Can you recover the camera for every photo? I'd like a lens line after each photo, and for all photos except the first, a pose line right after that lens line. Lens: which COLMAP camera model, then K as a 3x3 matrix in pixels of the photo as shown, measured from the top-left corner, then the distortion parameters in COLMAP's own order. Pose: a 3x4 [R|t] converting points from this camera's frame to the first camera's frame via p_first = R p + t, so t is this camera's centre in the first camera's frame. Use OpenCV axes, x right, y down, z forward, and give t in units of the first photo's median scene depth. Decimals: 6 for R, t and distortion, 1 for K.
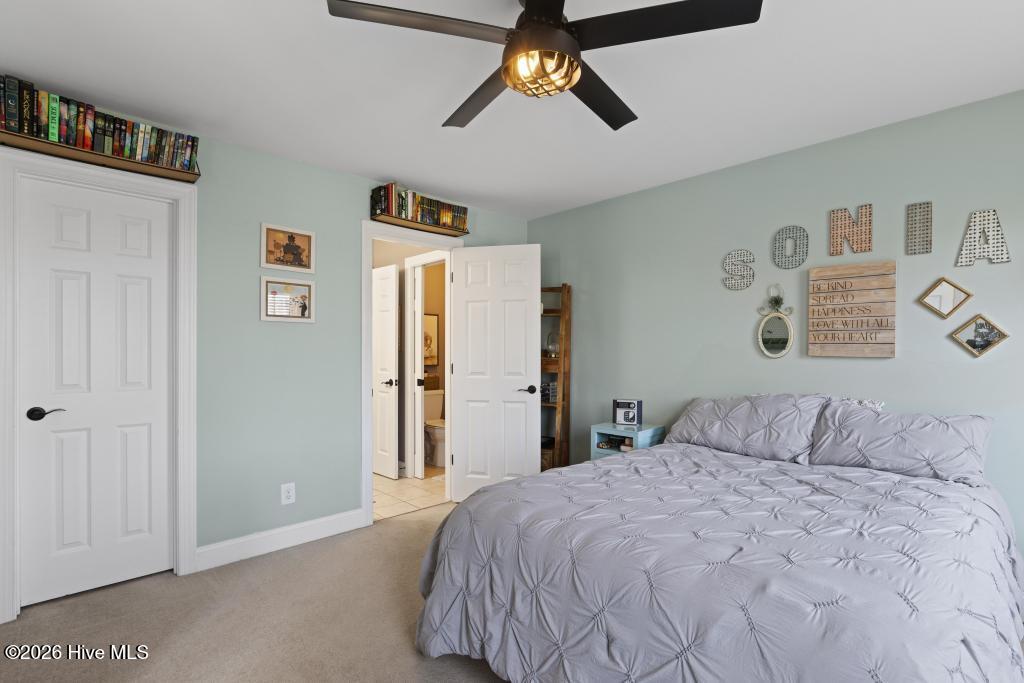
lens RADIAL K [[480.3, 0, 511.8], [0, 480.3, 351.7], [0, 0, 1]] dist [-0.002777, 0.000113]
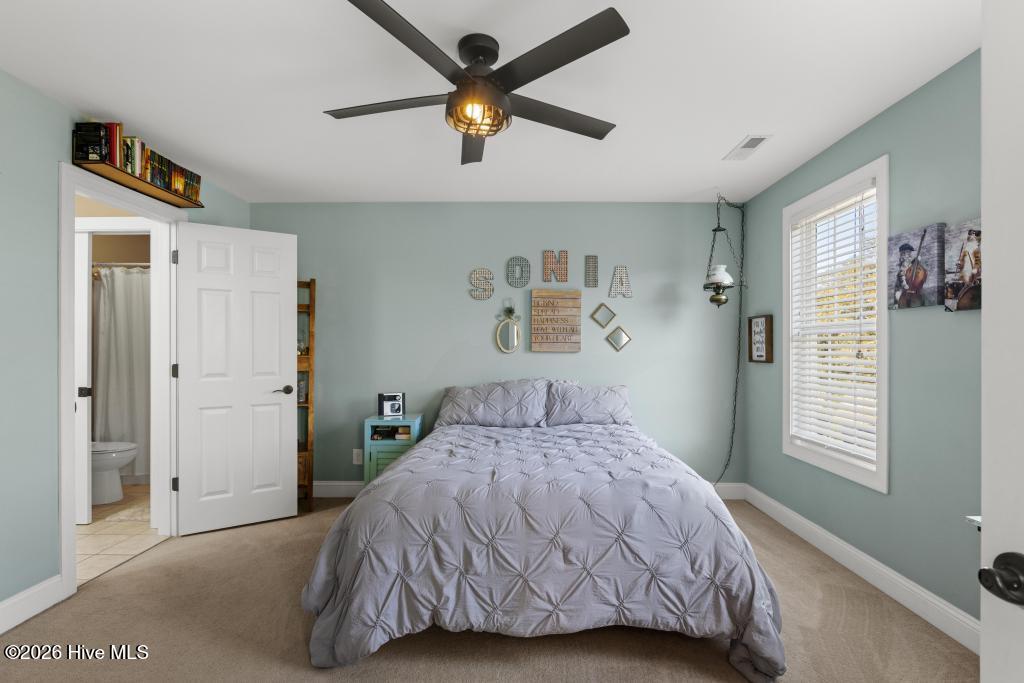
lens RADIAL K [[478.2, 0, 511.8], [0, 478.2, 346.3], [0, 0, 1]] dist [-0.000957, 0.000536]
pose [[0.708798, 0.001731, 0.705409, -0.398253], [0.003366, 0.999977, -0.005836, 0.001738], [-0.705403, 0.006511, 0.708776, 0.048815]]
